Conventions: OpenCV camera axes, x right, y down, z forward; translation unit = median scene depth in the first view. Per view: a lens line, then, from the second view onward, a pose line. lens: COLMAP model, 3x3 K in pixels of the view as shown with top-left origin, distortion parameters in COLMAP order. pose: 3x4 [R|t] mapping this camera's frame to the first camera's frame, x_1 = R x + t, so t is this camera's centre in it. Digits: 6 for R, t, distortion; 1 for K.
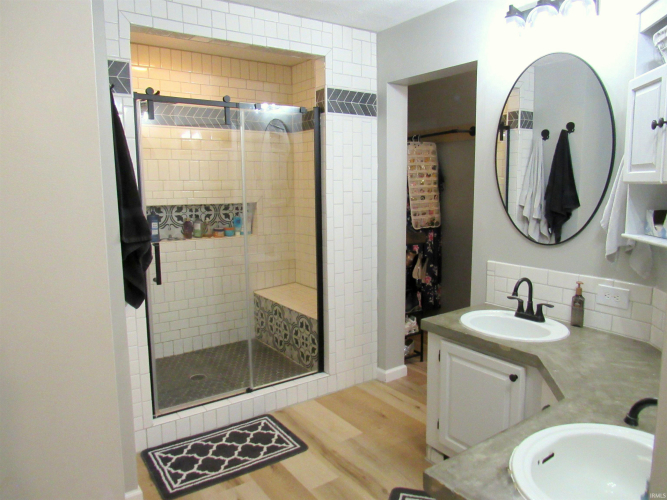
lens RADIAL K [[482.1, 0, 333.6], [0, 482.1, 249.0], [0, 0, 1]] dist [-0.026146, -0.000843]
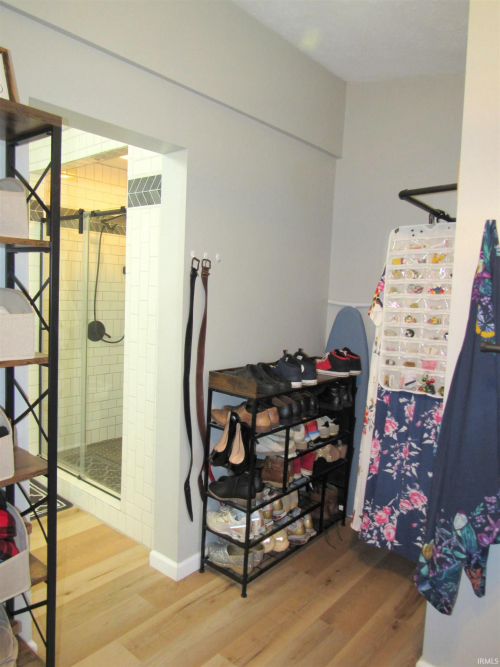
lens RADIAL K [[482.1, 0, 249.6], [0, 482.1, 334.8], [0, 0, 1]] dist [-0.026146, -0.000843]
pose [[0.267355, 0.127321, -0.955150, 0.854406], [-0.166410, 0.982440, 0.084379, -0.163032], [0.949120, 0.136388, 0.283847, 0.950783]]
